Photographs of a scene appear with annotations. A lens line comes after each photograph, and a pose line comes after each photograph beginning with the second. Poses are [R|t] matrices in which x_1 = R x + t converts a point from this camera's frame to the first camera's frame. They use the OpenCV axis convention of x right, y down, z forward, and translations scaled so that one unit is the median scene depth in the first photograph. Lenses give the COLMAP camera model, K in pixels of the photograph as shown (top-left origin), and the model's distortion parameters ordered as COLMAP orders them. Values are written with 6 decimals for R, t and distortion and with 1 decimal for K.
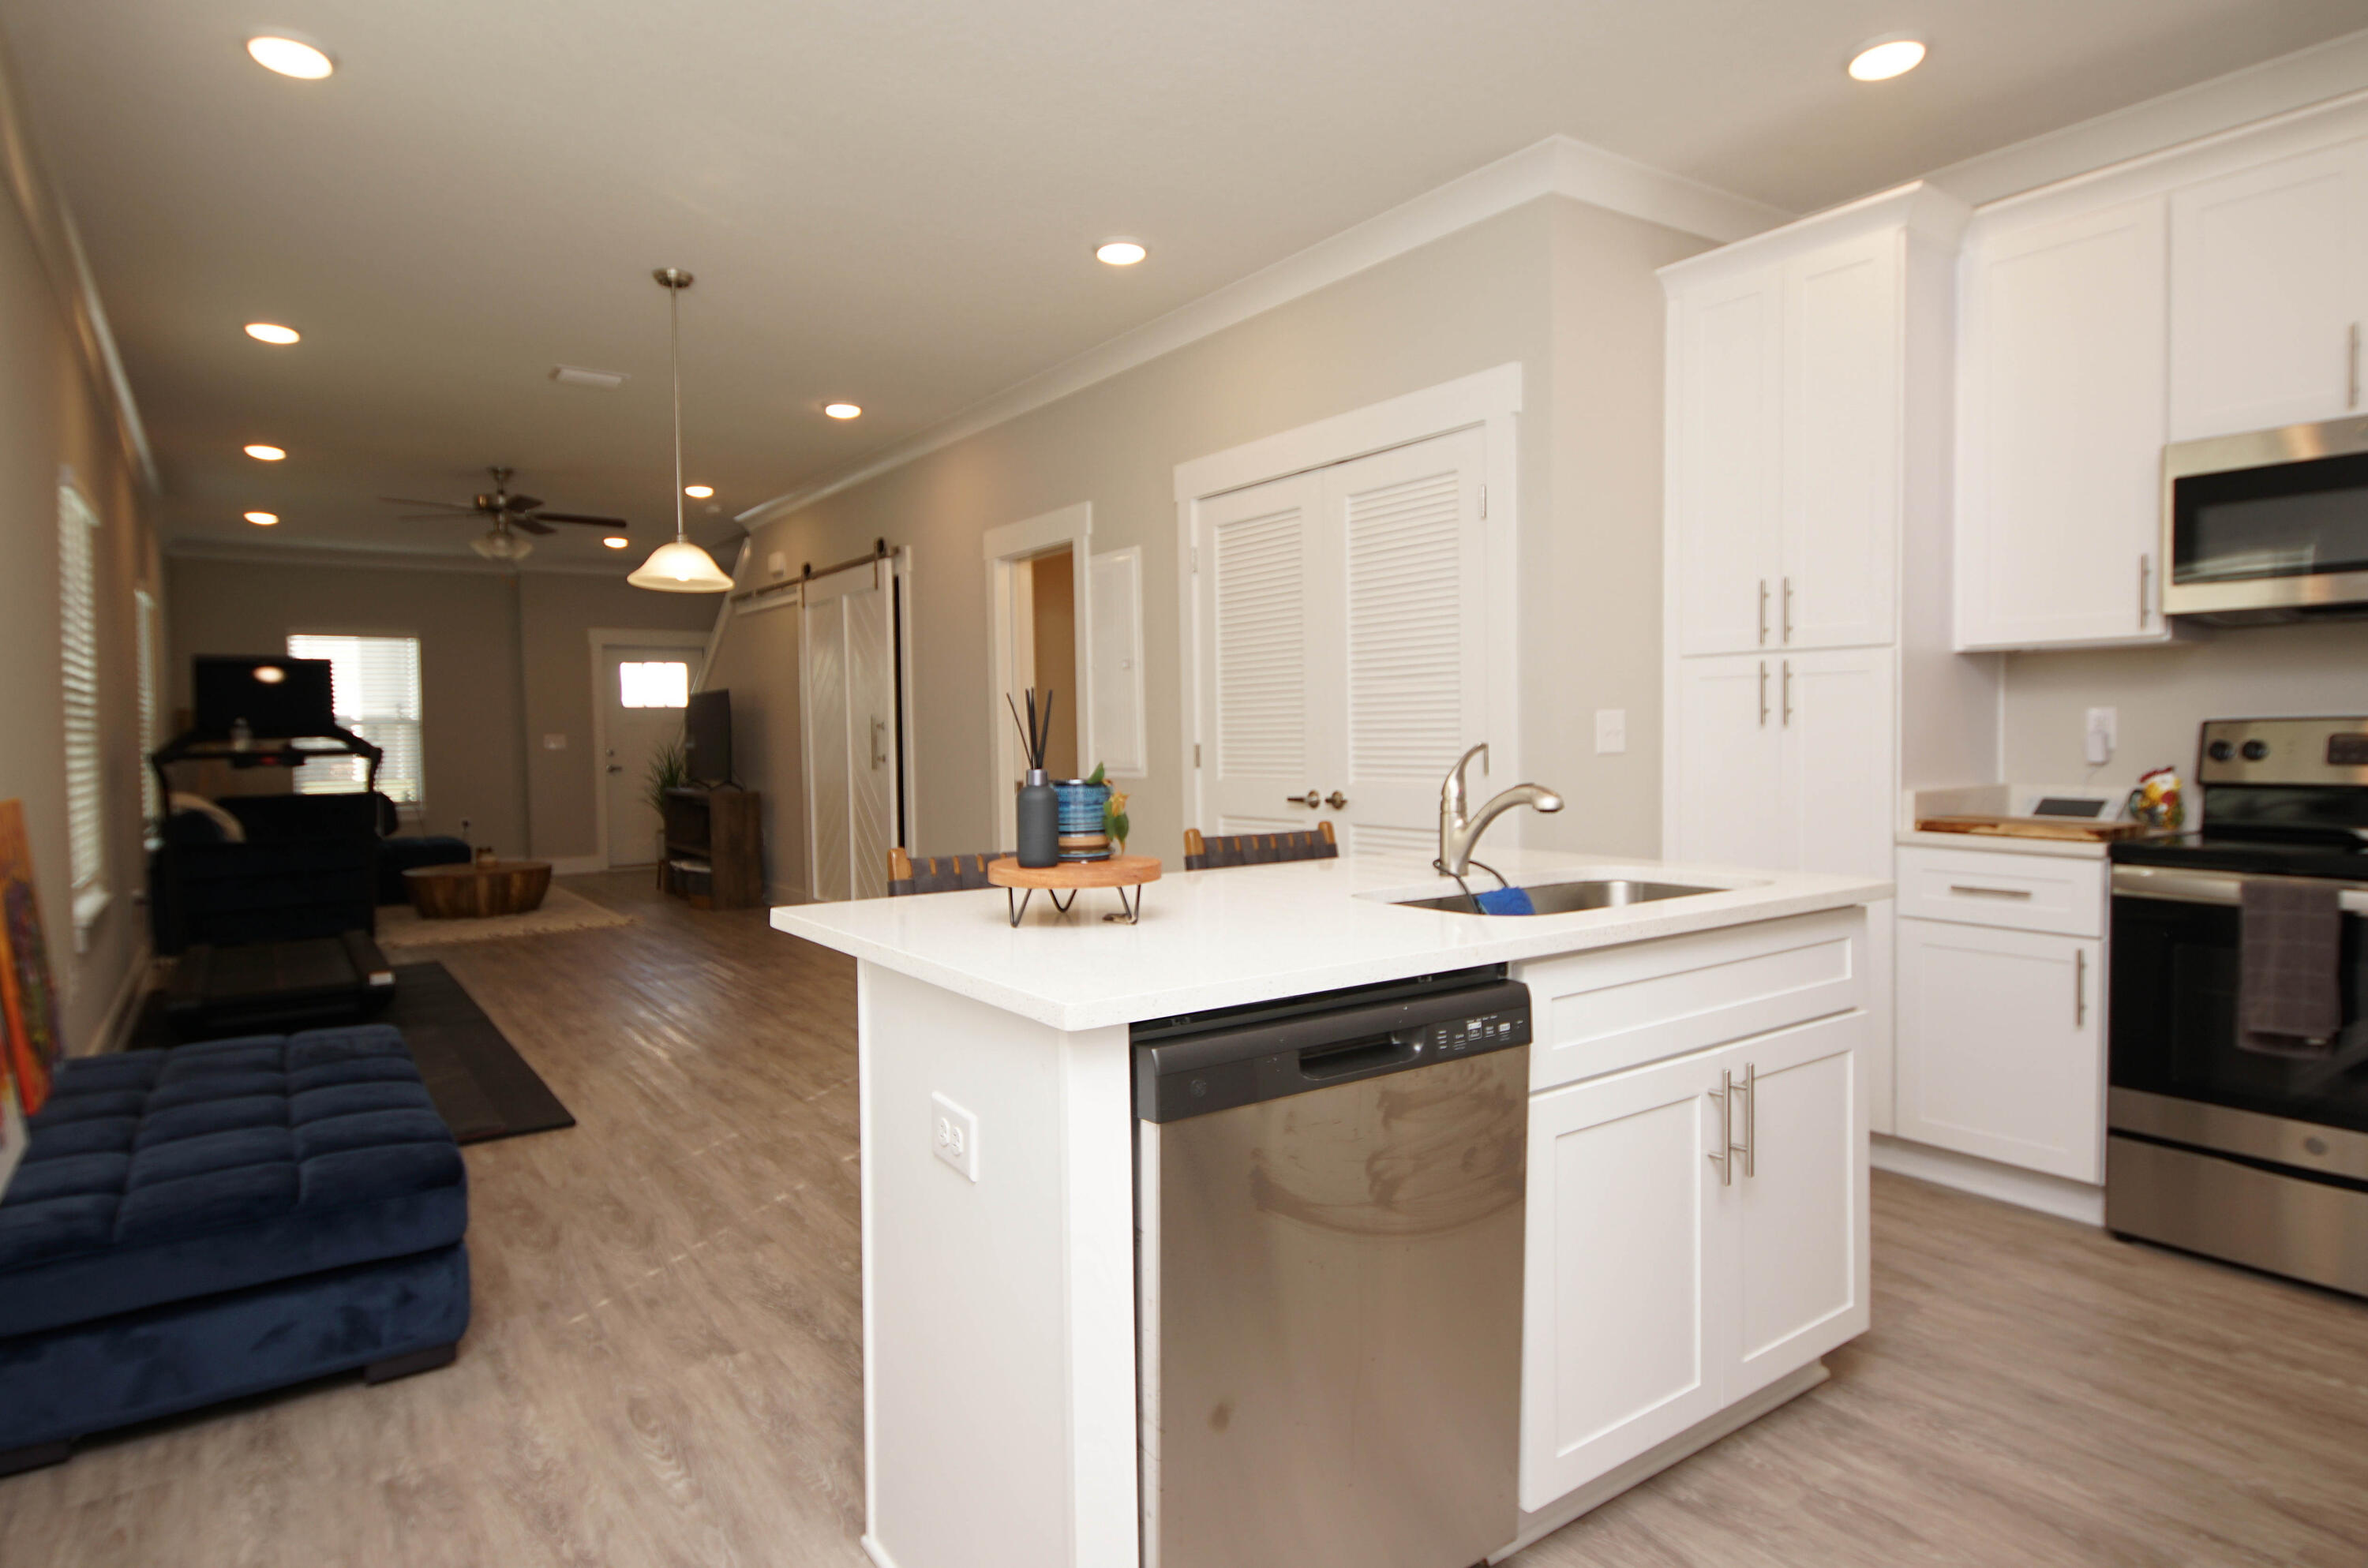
lens RADIAL K [[1302.4, 0, 1173.1], [0, 1302.4, 769.8], [0, 0, 1]] dist [0.037968, -0.034580]
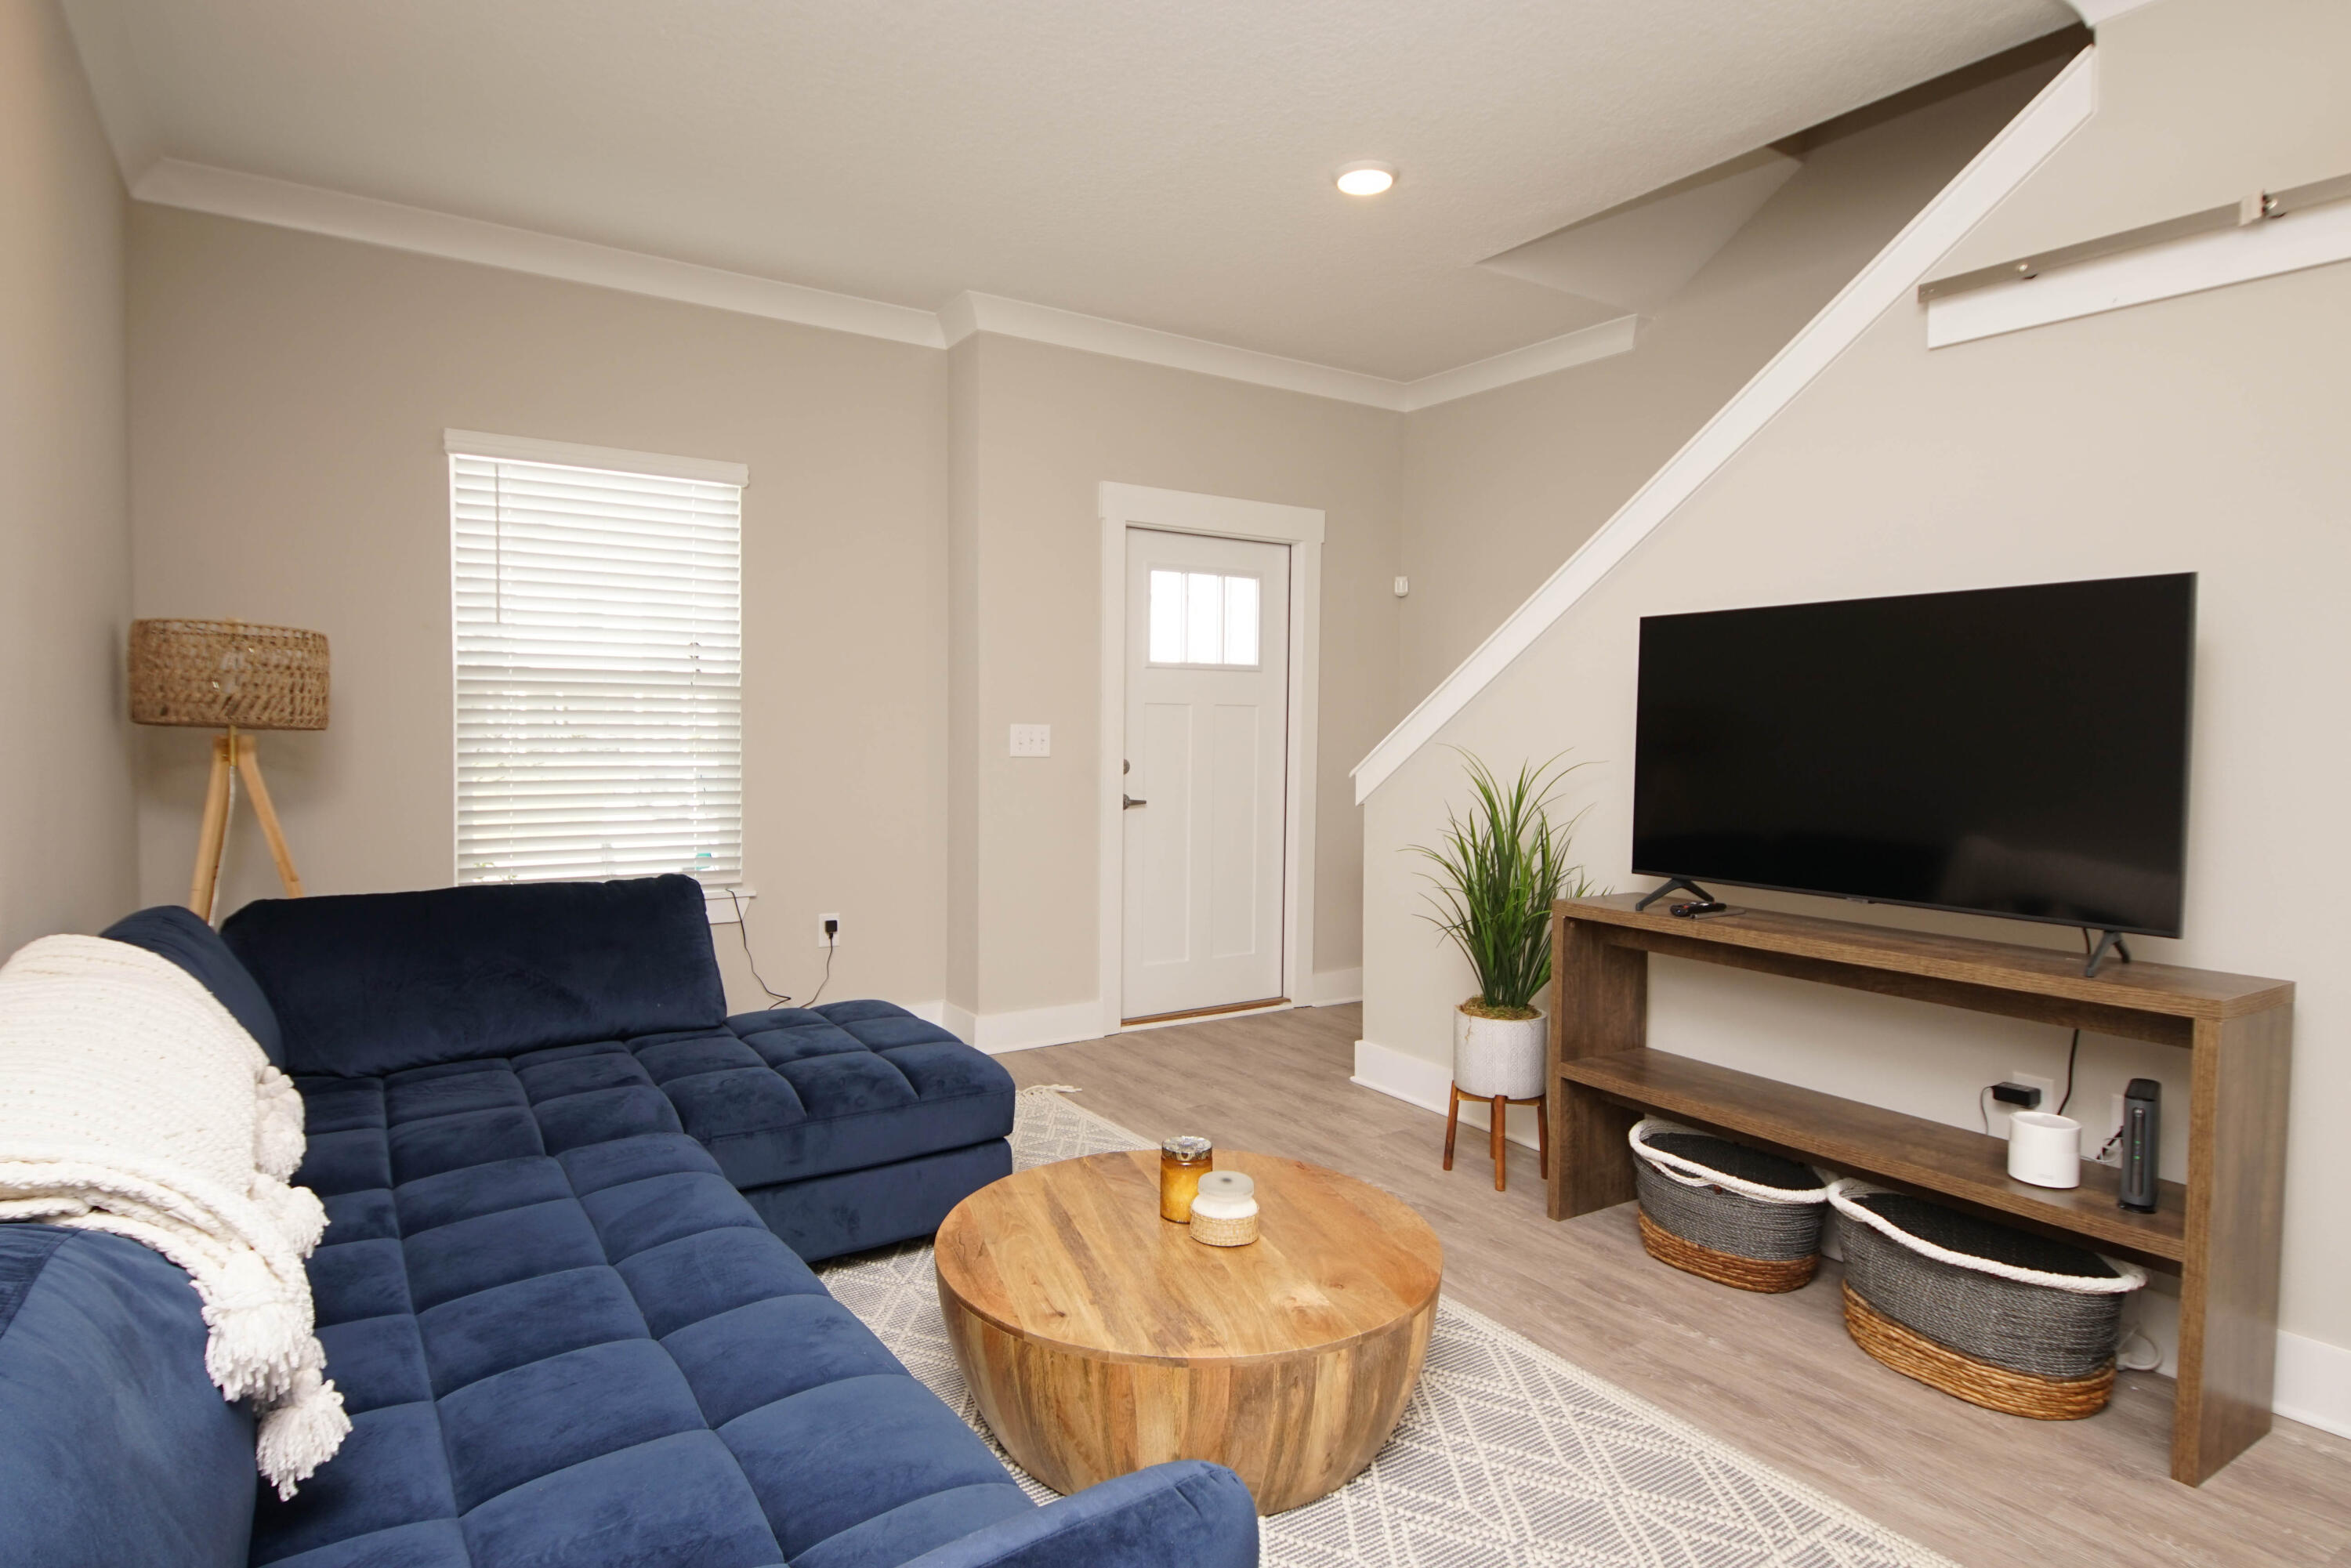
lens RADIAL K [[1259.7, 0, 1156.5], [0, 1259.7, 769.0], [0, 0, 1]] dist [0.038446, -0.034824]
pose [[0.998986, 0.029597, -0.033939, -0.794390], [-0.029400, 0.999548, 0.006302, -0.029327], [0.034110, -0.005298, 0.999404, 1.122088]]
